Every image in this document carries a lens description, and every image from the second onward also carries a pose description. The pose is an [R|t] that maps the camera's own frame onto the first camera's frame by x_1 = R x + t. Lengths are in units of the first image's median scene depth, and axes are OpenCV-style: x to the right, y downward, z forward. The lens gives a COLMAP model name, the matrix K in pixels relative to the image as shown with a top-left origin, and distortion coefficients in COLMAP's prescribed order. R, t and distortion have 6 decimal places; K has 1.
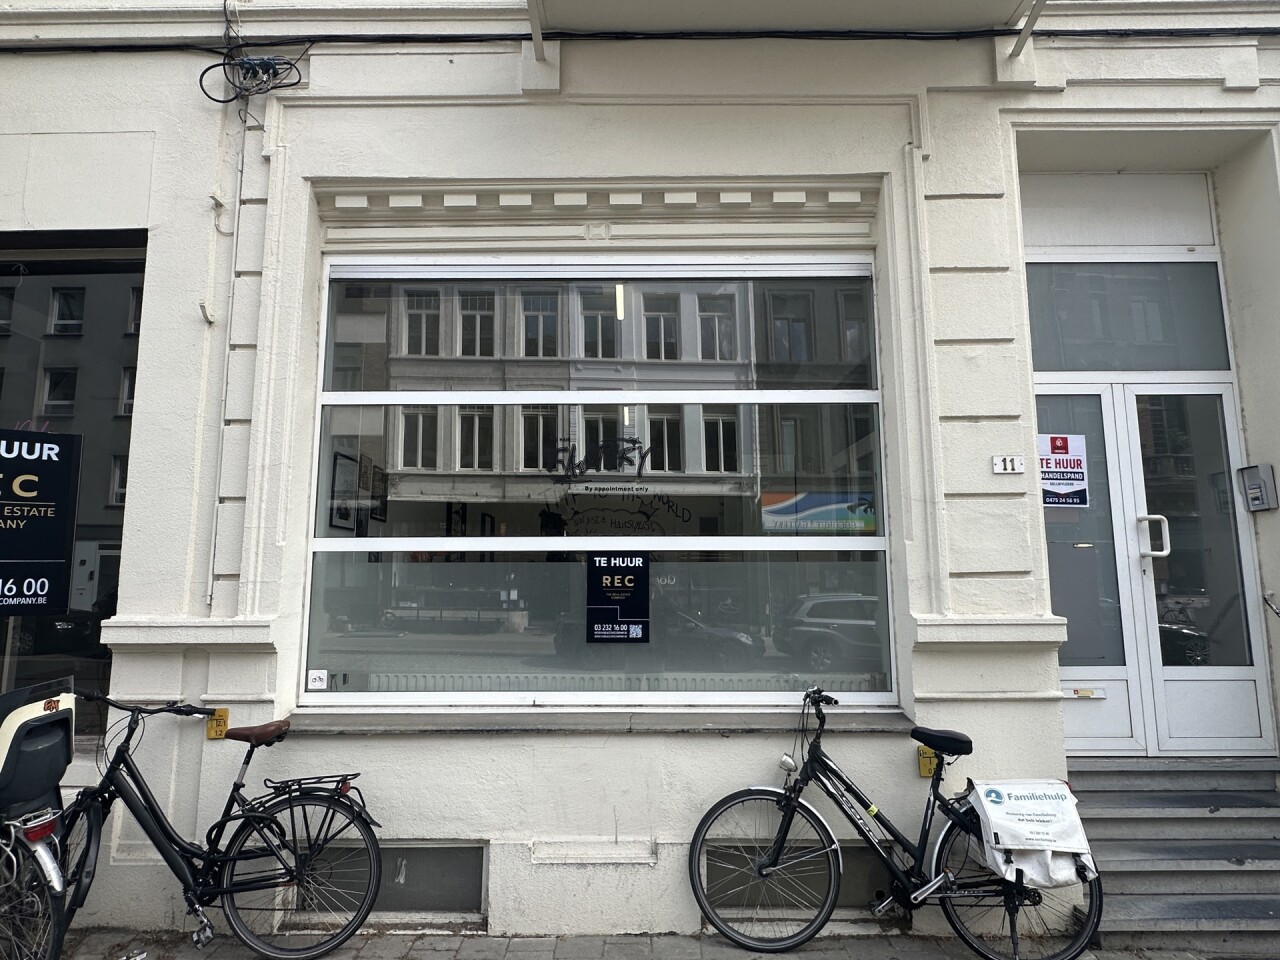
lens RADIAL K [[697.0, 0, 647.8], [0, 697.0, 488.4], [0, 0, 1]] dist [-0.005948, 0.001019]
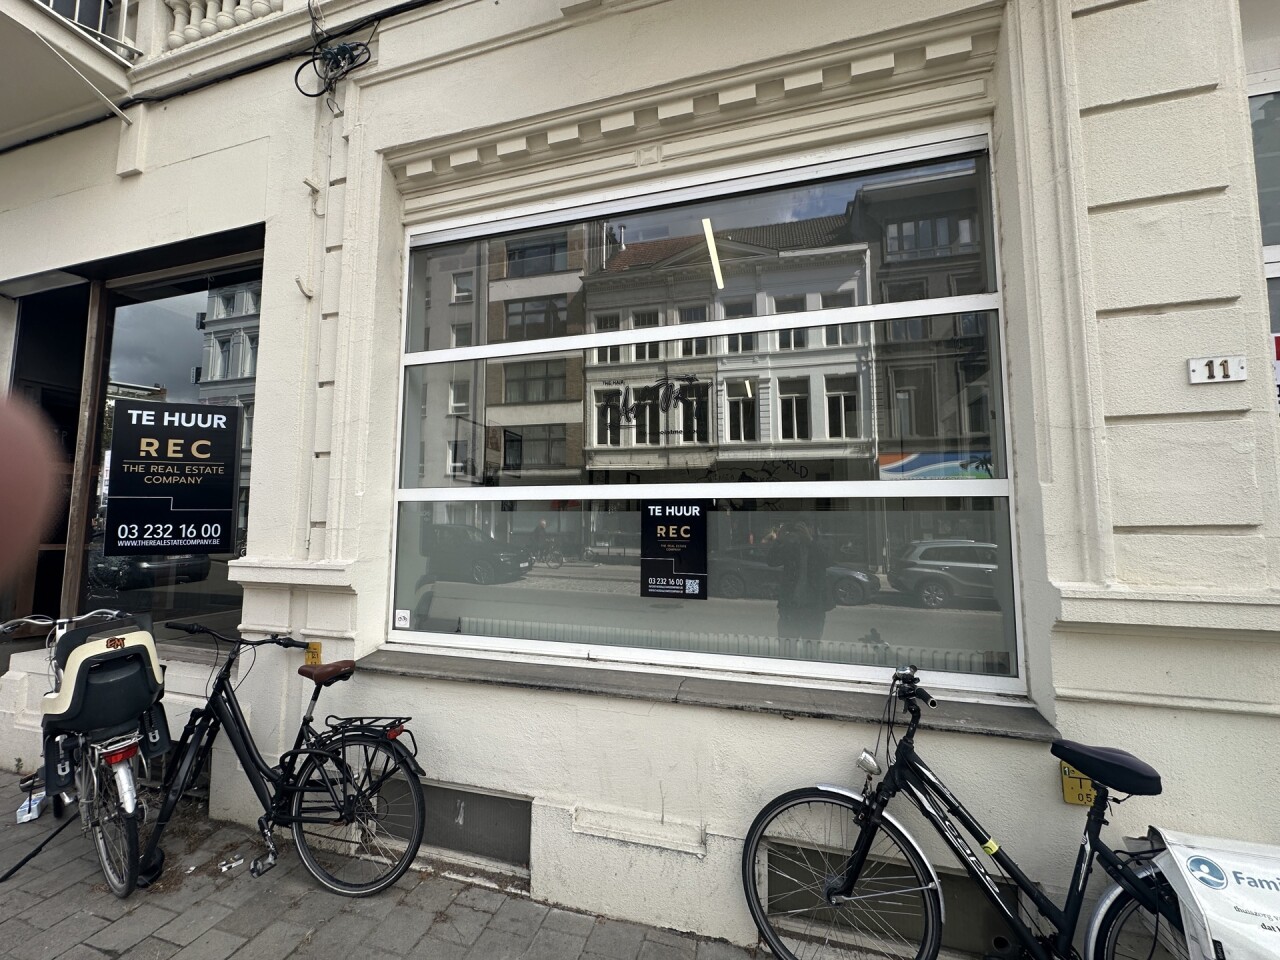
lens RADIAL K [[511.7, 0, 642.7], [0, 511.7, 482.0], [0, 0, 1]] dist [-0.004234, 0.000816]
pose [[0.961411, -0.014840, -0.274714, 0.107905], [0.027478, 0.998731, 0.042211, 0.038762], [0.273739, -0.048131, 0.960599, 0.350185]]
